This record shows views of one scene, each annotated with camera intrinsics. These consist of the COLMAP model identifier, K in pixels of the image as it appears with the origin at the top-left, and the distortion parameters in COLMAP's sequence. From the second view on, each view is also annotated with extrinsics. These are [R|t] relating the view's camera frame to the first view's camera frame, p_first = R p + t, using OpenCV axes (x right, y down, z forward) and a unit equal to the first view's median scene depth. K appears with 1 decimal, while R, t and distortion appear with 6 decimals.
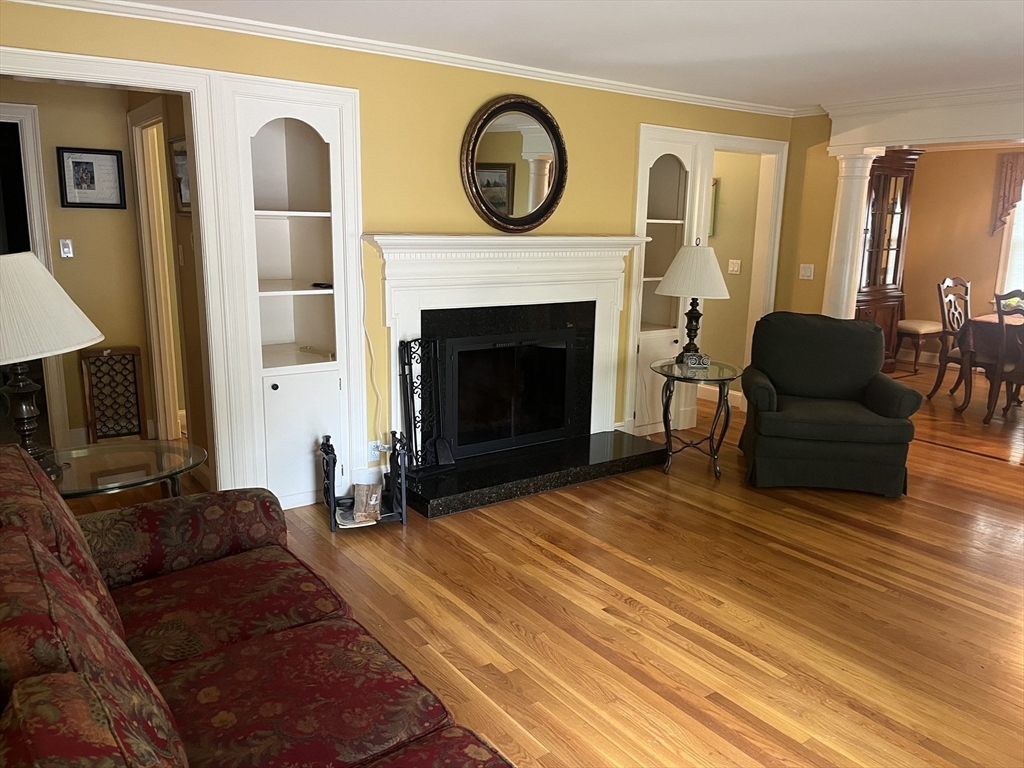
lens RADIAL K [[771.3, 0, 518.9], [0, 771.3, 392.3], [0, 0, 1]] dist [0.048127, -0.060551]
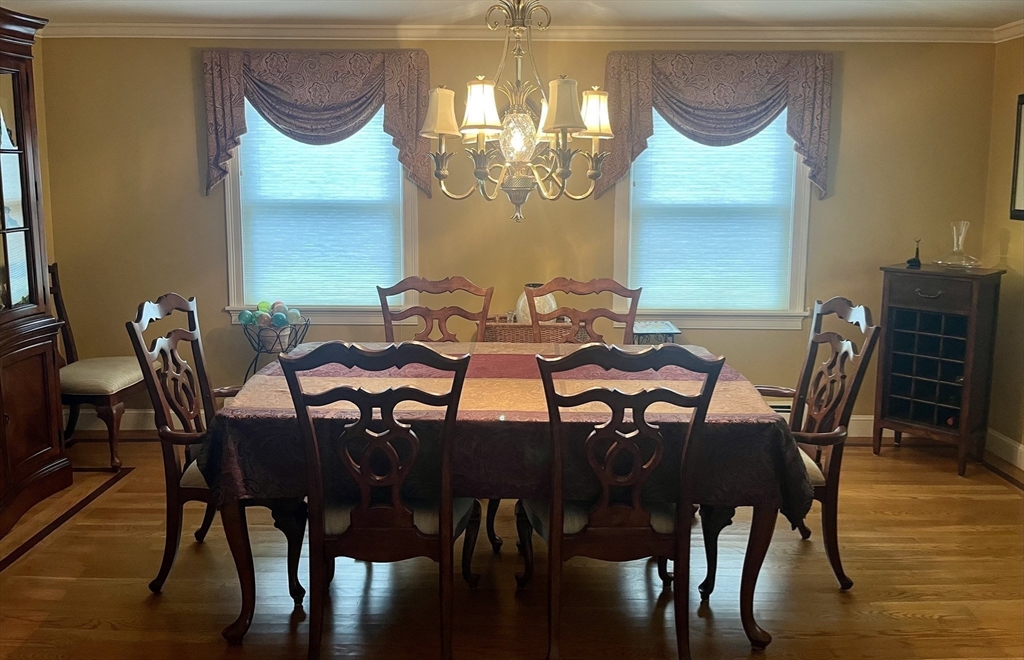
lens RADIAL K [[803.6, 0, 540.1], [0, 803.6, 272.5], [0, 0, 1]] dist [0.003883, -0.006640]
pose [[0.567964, -0.105711, 0.816237, 0.473449], [0.179729, 0.983713, 0.002340, -0.185337], [-0.803190, 0.145373, 0.577713, 0.856261]]
